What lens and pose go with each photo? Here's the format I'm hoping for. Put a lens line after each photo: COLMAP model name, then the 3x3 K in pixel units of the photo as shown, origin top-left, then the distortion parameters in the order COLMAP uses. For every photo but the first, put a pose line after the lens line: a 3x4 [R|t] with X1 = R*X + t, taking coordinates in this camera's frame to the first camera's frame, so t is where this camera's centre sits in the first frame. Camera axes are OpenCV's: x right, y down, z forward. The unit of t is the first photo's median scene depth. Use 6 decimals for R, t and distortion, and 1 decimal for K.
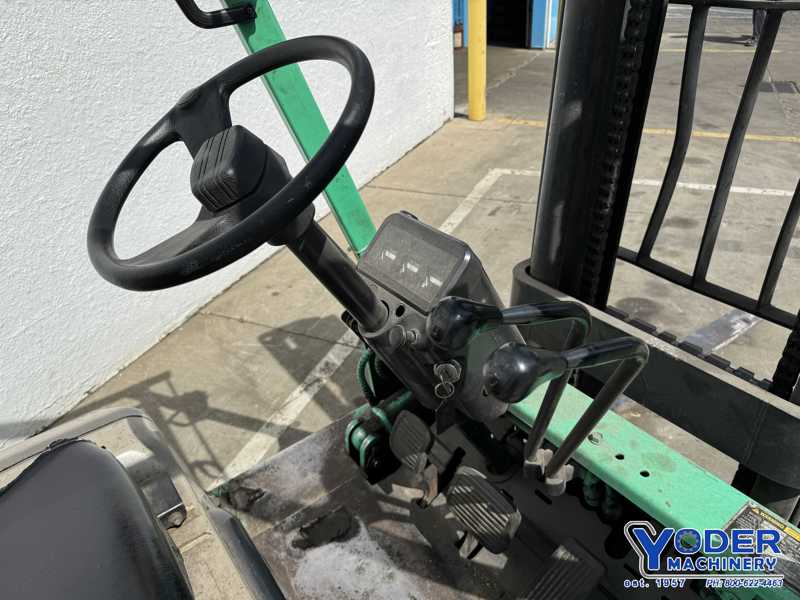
lens RADIAL K [[560.2, 0, 400.0], [0, 560.2, 300.0], [0, 0, 1]] dist [0.103166, -0.140876]
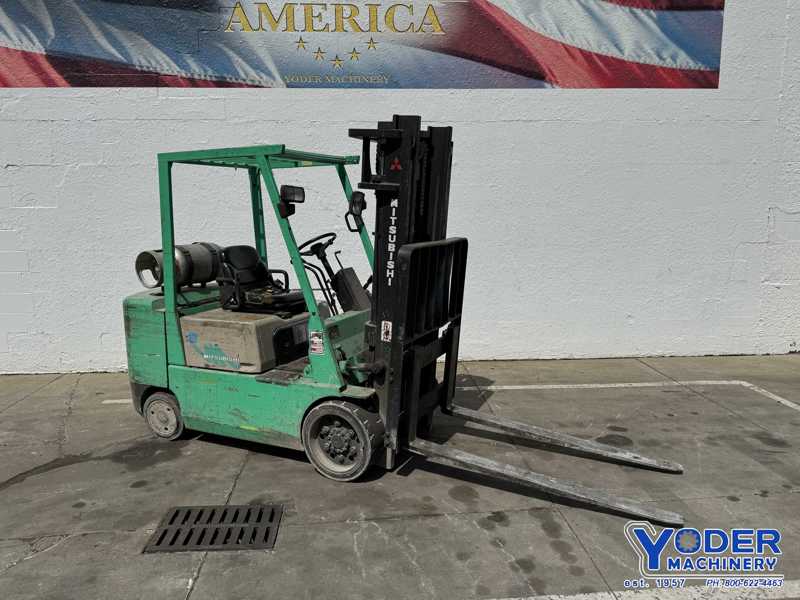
lens RADIAL K [[560.2, 0, 400.0], [0, 560.2, 300.0], [0, 0, 1]] dist [0.103166, -0.140876]
pose [[0.456477, 0.191221, -0.868944, 1.664111], [-0.485373, 0.872029, -0.063078, 0.080034], [0.745682, 0.450555, 0.490875, -0.355568]]
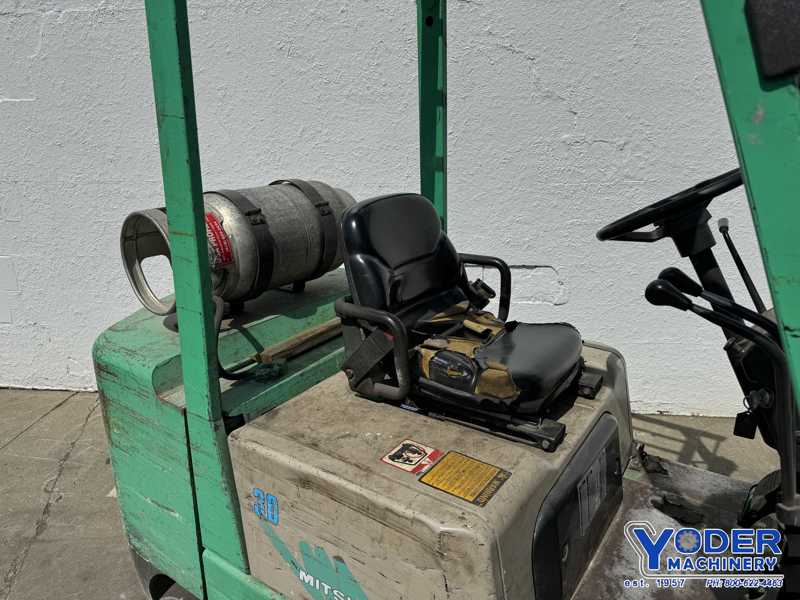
lens RADIAL K [[560.2, 0, 400.0], [0, 560.2, 300.0], [0, 0, 1]] dist [0.103166, -0.140876]
pose [[0.311728, 0.336513, -0.888586, 0.344176], [-0.509746, 0.848444, 0.142486, 0.068874], [0.801863, 0.408536, 0.436020, -0.139416]]
